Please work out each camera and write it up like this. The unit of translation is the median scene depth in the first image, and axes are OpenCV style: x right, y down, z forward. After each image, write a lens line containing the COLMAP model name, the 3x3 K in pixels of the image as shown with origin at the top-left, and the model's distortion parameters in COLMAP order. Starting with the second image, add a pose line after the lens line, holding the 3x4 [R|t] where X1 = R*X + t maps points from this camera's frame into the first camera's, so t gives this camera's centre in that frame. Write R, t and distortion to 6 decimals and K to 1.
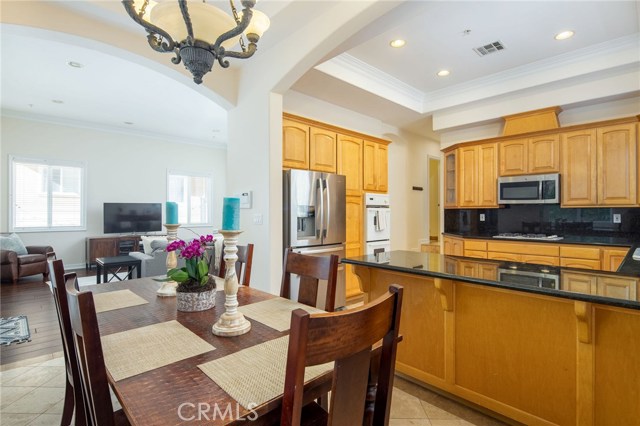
lens RADIAL K [[321.7, 0, 311.8], [0, 321.7, 222.5], [0, 0, 1]] dist [0.001207, 0.000192]
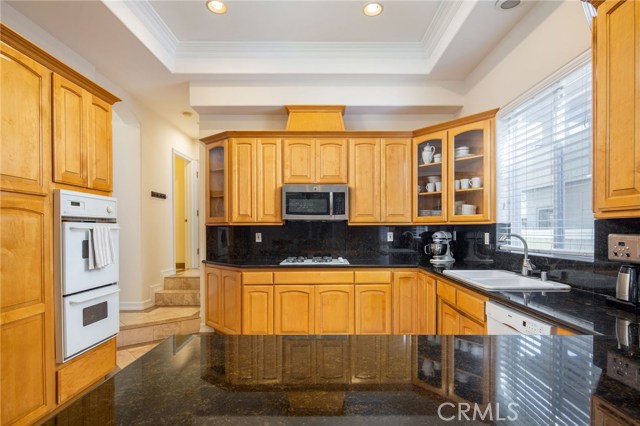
lens RADIAL K [[325.2, 0, 322.7], [0, 325.2, 228.8], [0, 0, 1]] dist [0.000343, -0.000895]
pose [[0.666516, -0.000069, 0.745491, 0.071721], [0.026246, 0.999382, -0.023374, -0.015497], [-0.745028, 0.035145, 0.666106, 0.413833]]
